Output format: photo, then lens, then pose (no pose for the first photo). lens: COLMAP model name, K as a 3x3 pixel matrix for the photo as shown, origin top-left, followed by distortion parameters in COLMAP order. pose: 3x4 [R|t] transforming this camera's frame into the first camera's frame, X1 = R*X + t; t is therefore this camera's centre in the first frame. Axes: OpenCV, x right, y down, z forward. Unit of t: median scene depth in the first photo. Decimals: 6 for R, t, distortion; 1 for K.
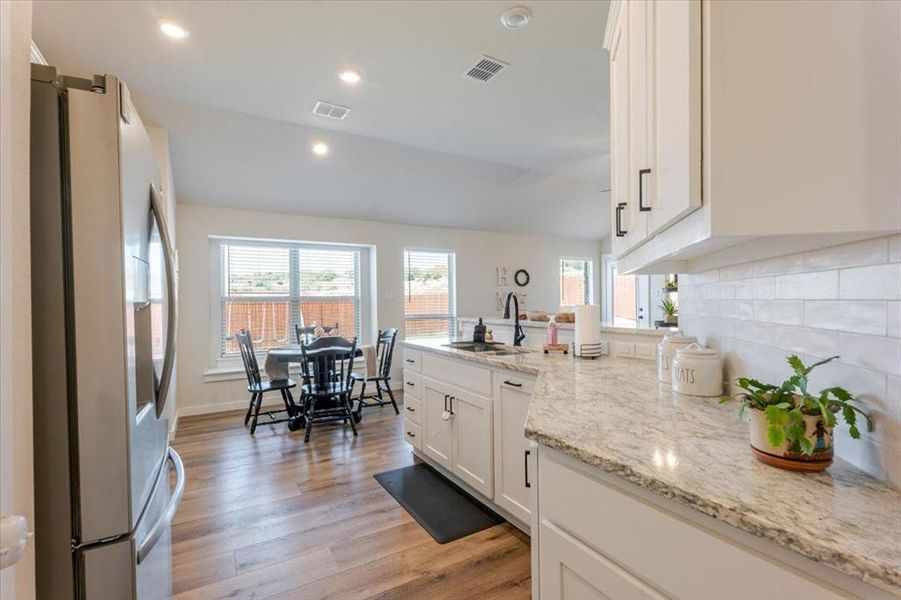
lens RADIAL K [[416.0, 0, 452.4], [0, 416.0, 299.1], [0, 0, 1]] dist [-0.004100, 0.000074]
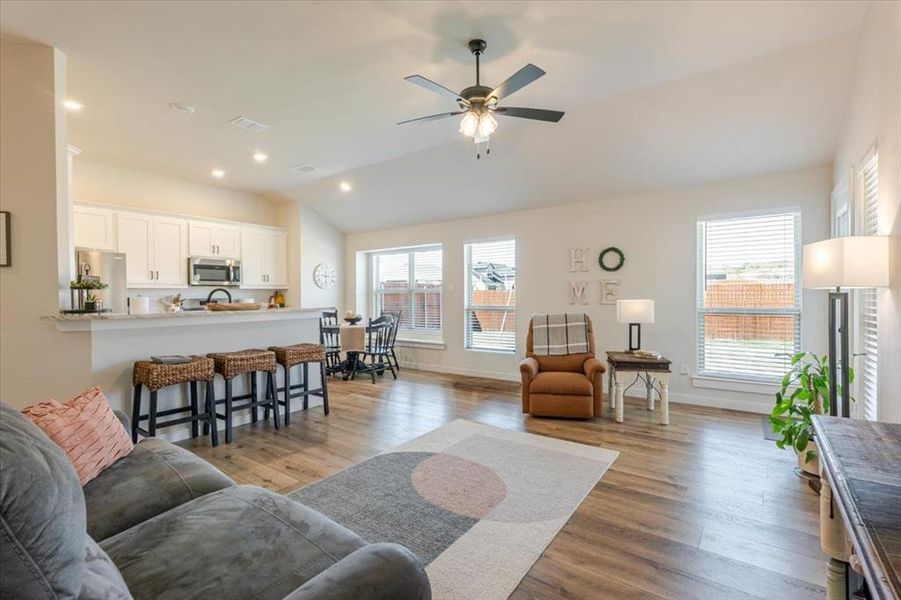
lens RADIAL K [[416.0, 0, 452.4], [0, 416.0, 299.1], [0, 0, 1]] dist [-0.004100, 0.000074]
pose [[0.391587, 0.017909, -0.919967, 0.867477], [0.007717, 0.999711, 0.022746, -0.001458], [0.920109, -0.016006, 0.391336, 0.574696]]
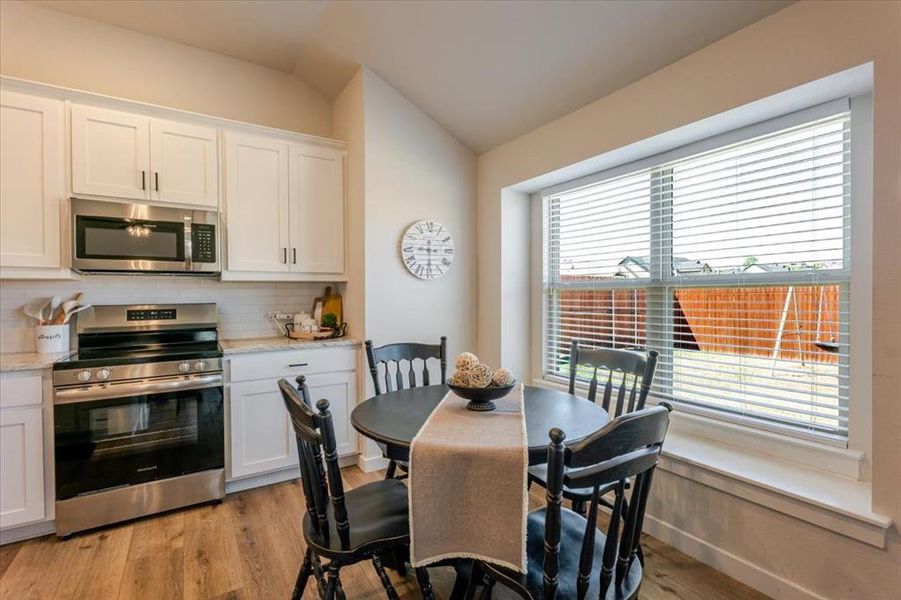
lens RADIAL K [[416.0, 0, 452.4], [0, 416.0, 299.1], [0, 0, 1]] dist [-0.004100, 0.000074]
pose [[0.033285, 0.023613, -0.999167, 0.062565], [0.011922, 0.999640, 0.024022, 0.004358], [0.999375, -0.012711, 0.032991, 0.730973]]
